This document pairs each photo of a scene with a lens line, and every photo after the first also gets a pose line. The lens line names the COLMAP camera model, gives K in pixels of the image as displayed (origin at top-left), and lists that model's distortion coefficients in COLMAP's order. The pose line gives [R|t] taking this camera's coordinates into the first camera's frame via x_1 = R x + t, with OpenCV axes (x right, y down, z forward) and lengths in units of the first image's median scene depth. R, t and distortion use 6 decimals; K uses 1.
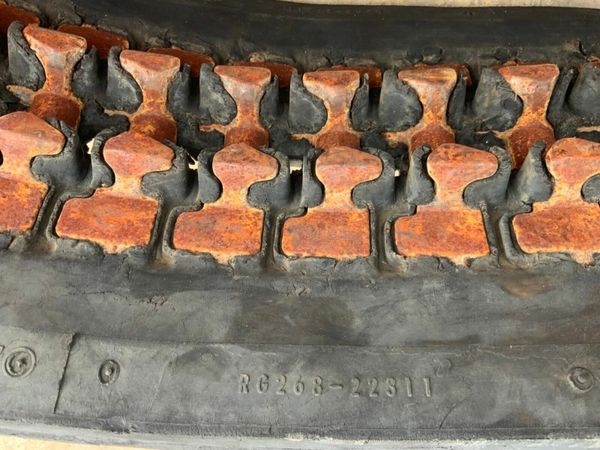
lens RADIAL K [[502.4, 0, 298.9], [0, 502.4, 227.1], [0, 0, 1]] dist [0.089827, -0.180073]
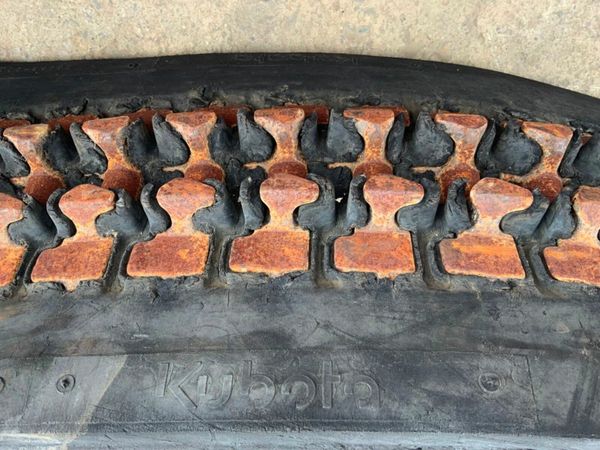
lens RADIAL K [[502.4, 0, 298.8], [0, 502.4, 226.9], [0, 0, 1]] dist [0.089827, -0.180073]
pose [[0.998727, -0.042097, -0.027803, 1.072725], [0.041656, 0.999000, -0.016258, -0.034262], [0.028459, 0.015079, 0.999481, -0.188036]]
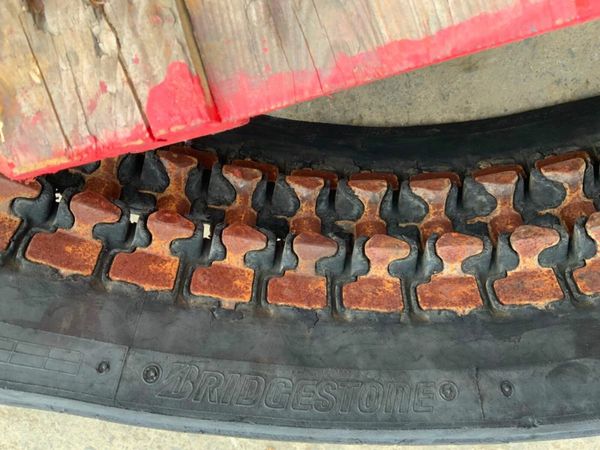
lens RADIAL K [[502.4, 0, 300.1], [0, 502.4, 225.9], [0, 0, 1]] dist [0.089827, -0.180073]
pose [[0.963068, -0.211890, -0.166143, -0.510443], [0.177899, 0.963903, -0.198096, 0.008738], [0.202120, 0.161224, 0.965999, -0.537851]]
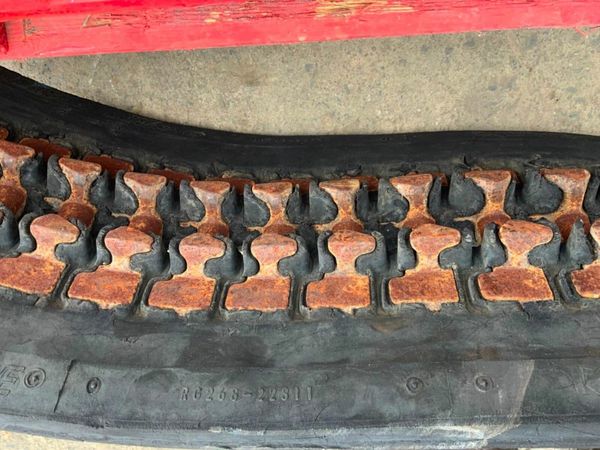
lens RADIAL K [[502.4, 0, 300.3], [0, 502.4, 225.6], [0, 0, 1]] dist [0.089827, -0.180073]
pose [[0.998566, -0.020424, -0.049476, 0.249317], [0.009597, 0.977675, -0.209904, 0.123040], [0.052659, 0.209129, 0.976469, -0.404149]]
